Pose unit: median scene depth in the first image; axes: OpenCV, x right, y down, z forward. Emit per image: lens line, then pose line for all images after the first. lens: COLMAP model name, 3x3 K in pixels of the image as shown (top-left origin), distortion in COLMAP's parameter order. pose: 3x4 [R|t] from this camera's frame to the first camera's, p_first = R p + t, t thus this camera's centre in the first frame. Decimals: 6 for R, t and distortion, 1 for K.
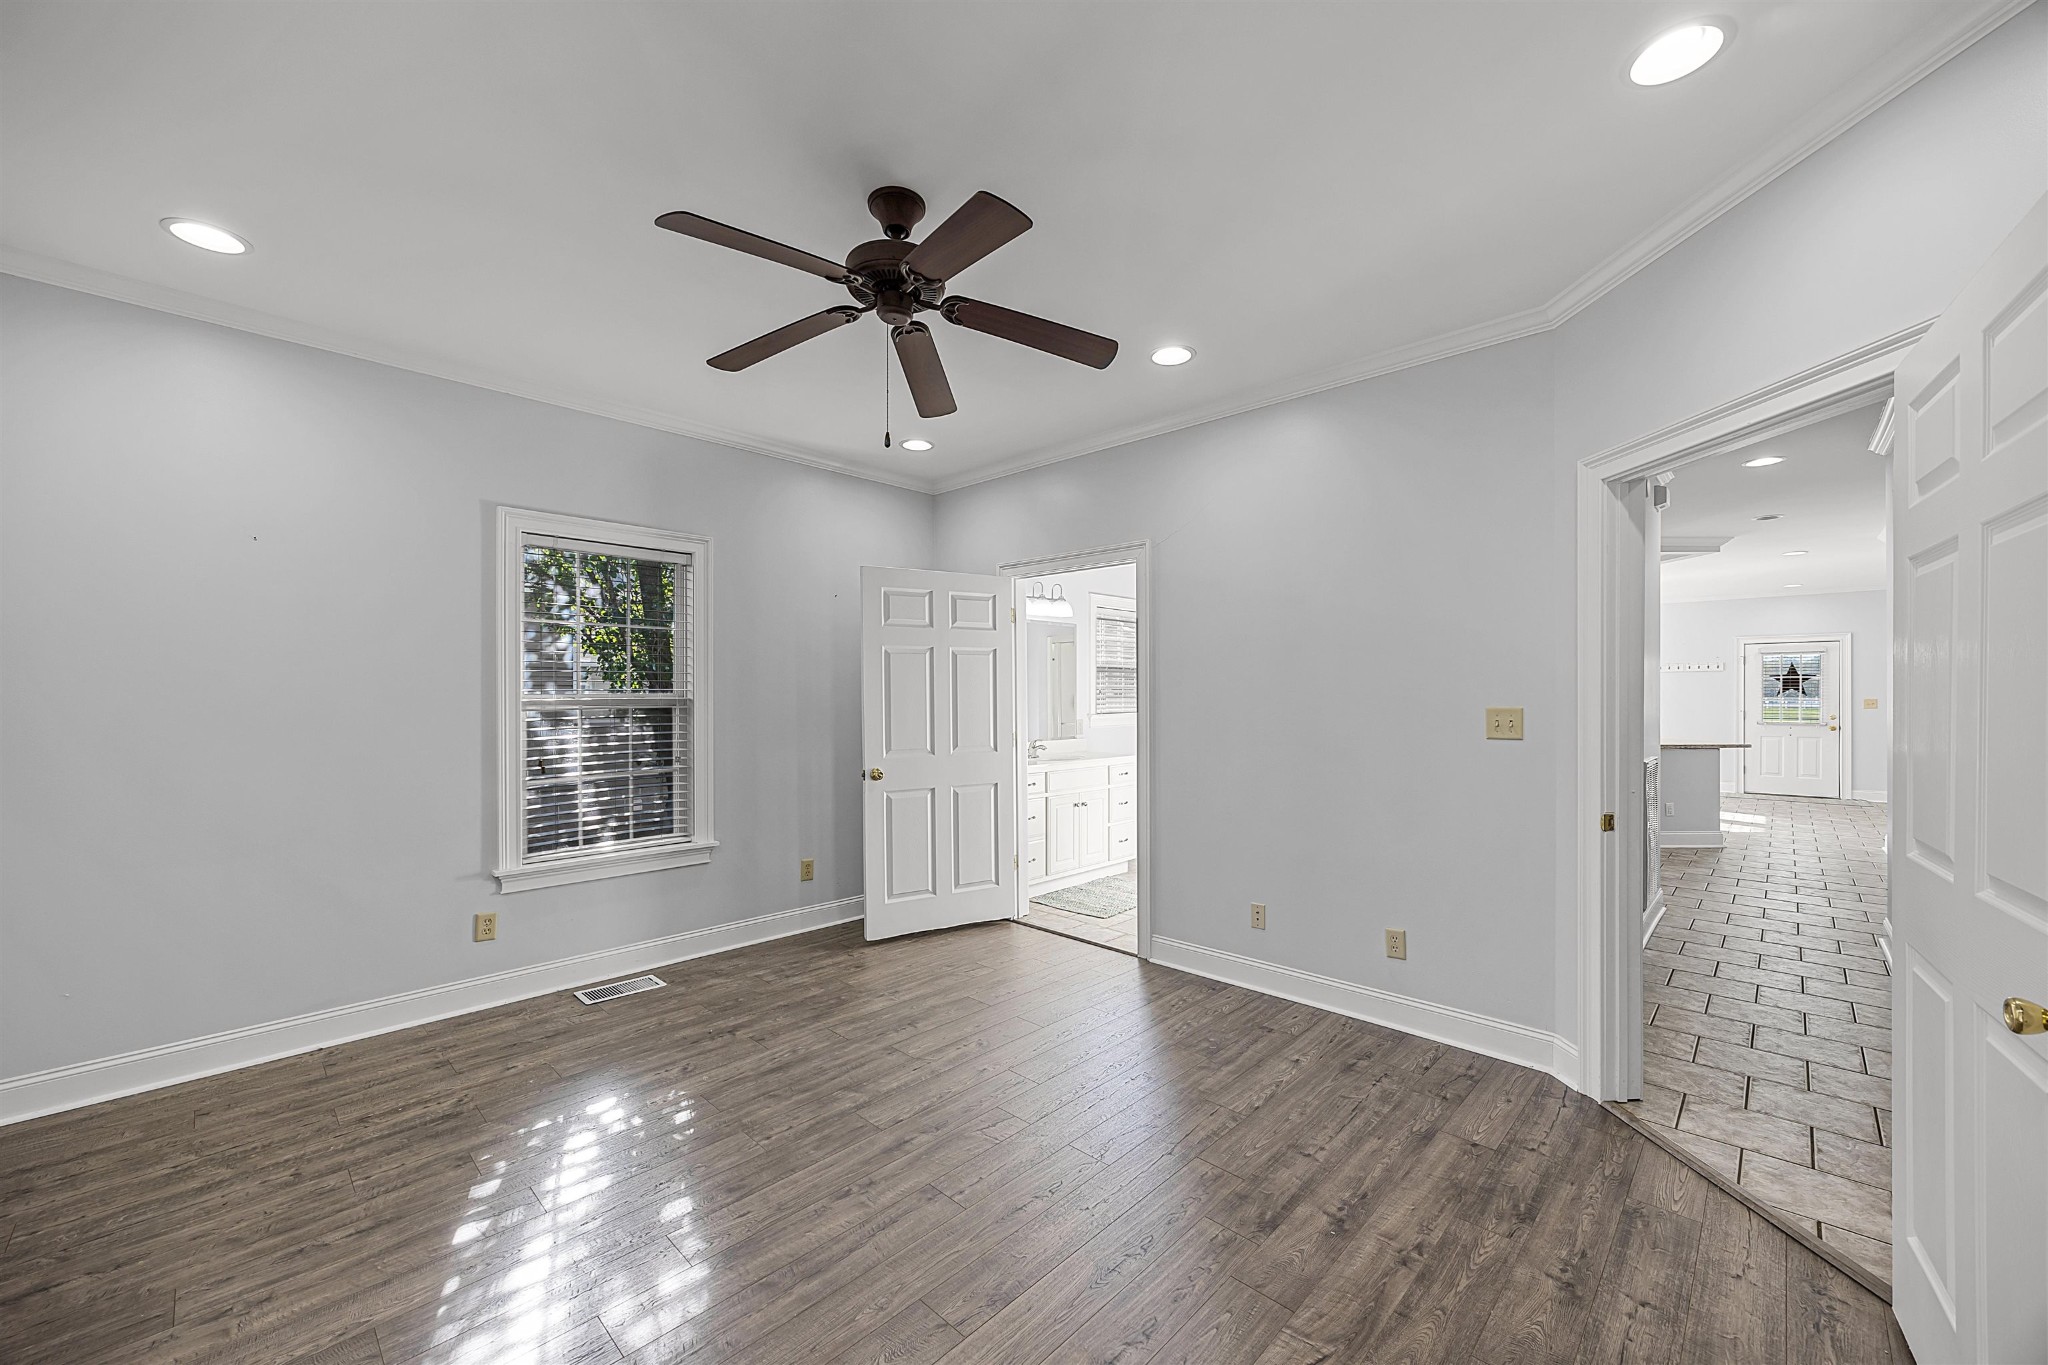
lens RADIAL K [[814.2, 0, 1028.3], [0, 814.2, 702.6], [0, 0, 1]] dist [-0.002752, -0.000203]
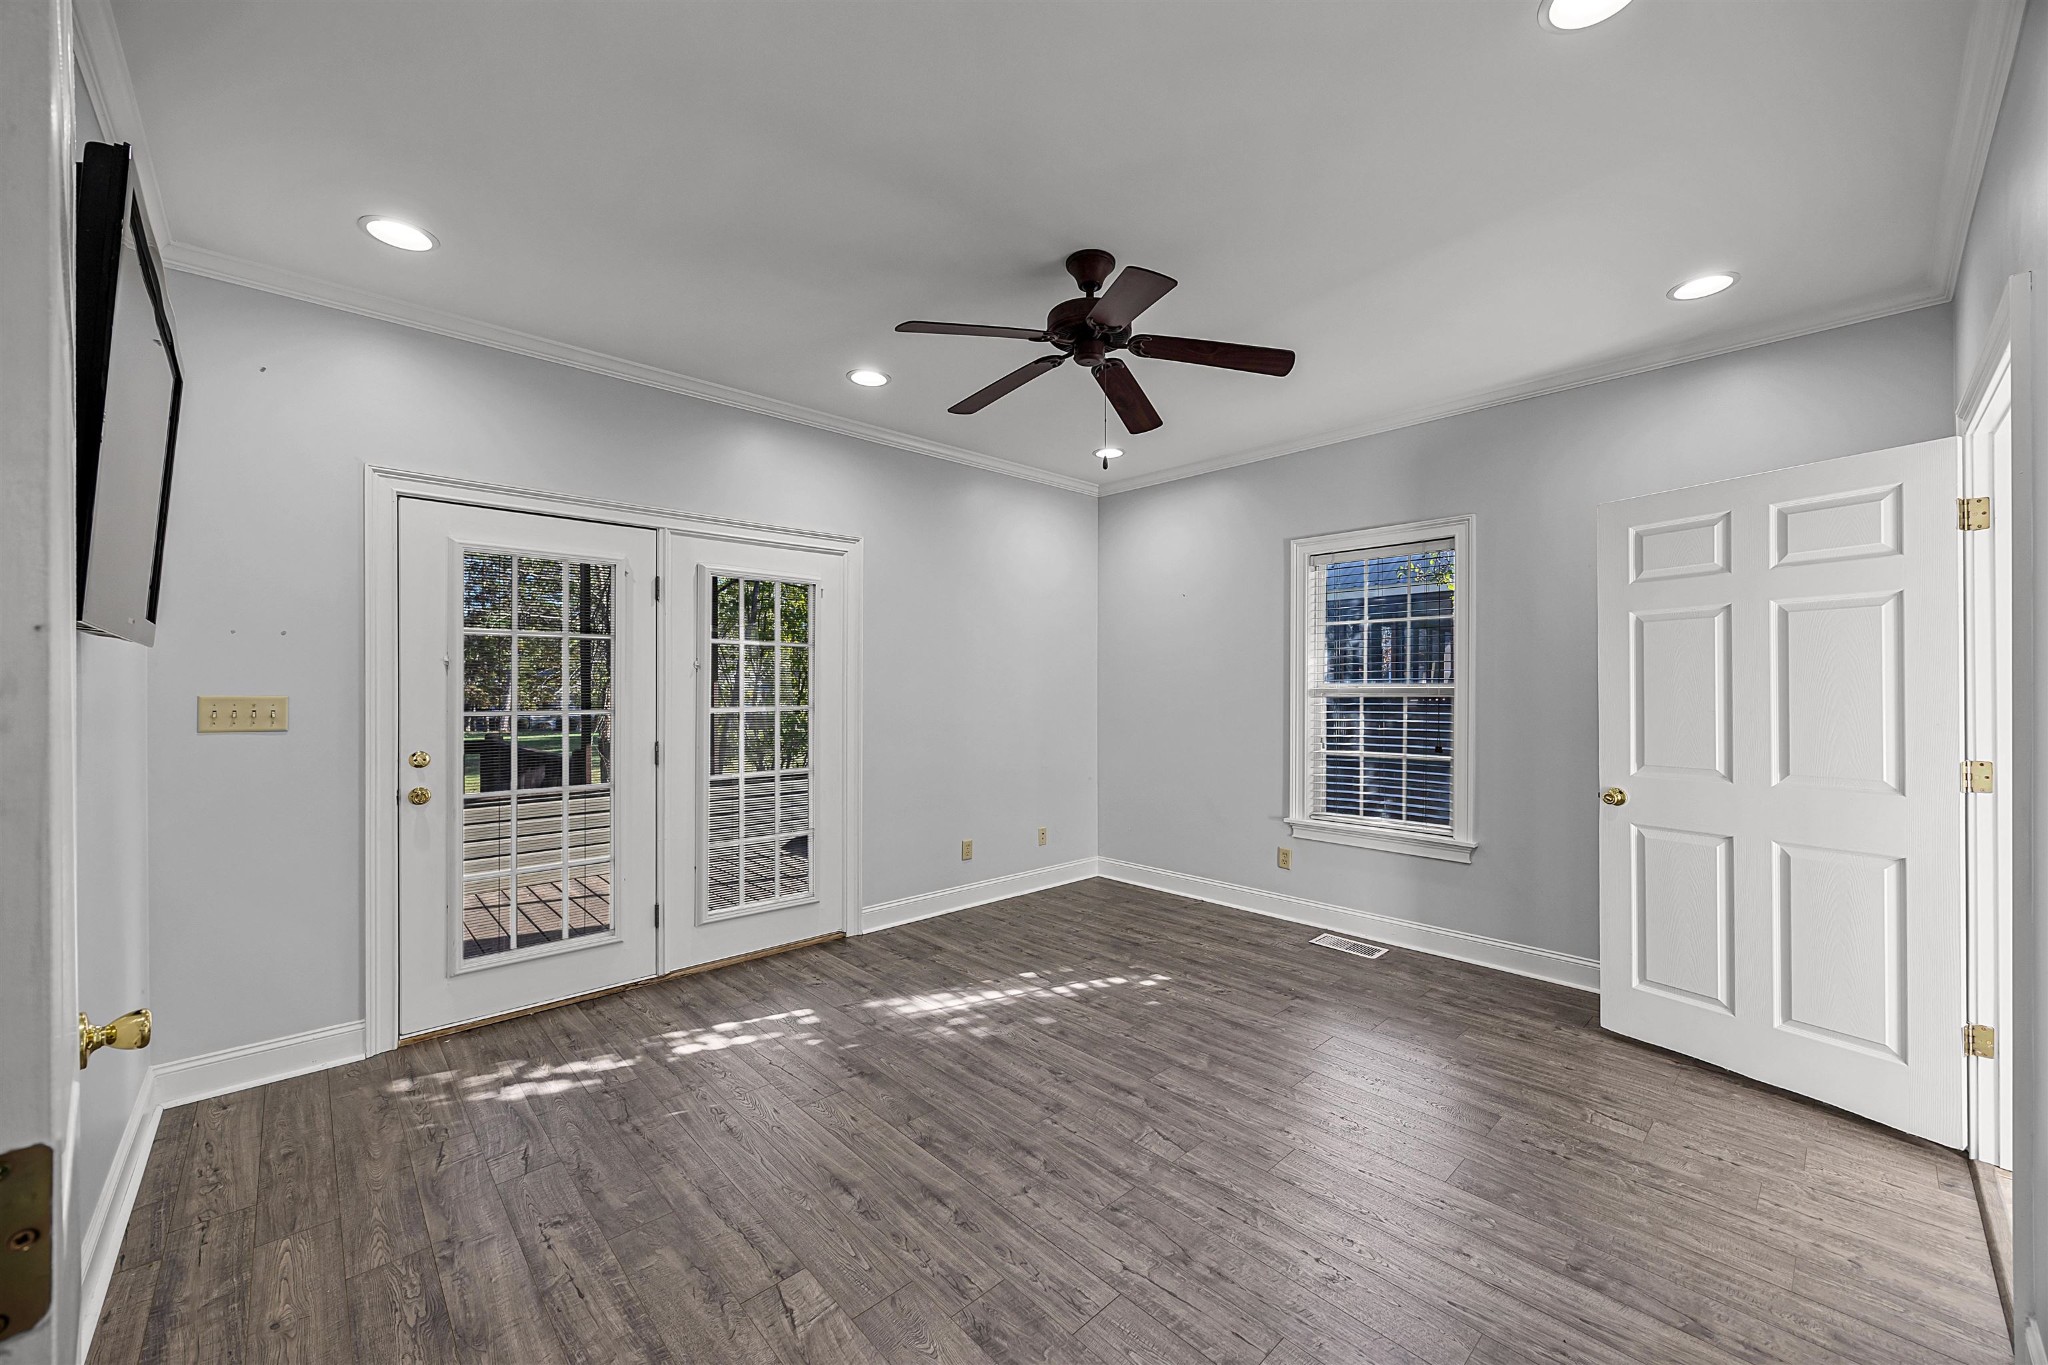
lens RADIAL K [[770.3, 0, 1001.2], [0, 770.3, 687.9], [0, 0, 1]] dist [-0.016655, -0.000051]
pose [[-0.086349, 0.003304, -0.996259, 0.610470], [-0.009099, 0.999950, 0.004105, -0.003877], [0.996223, 0.009420, -0.086315, 0.628299]]
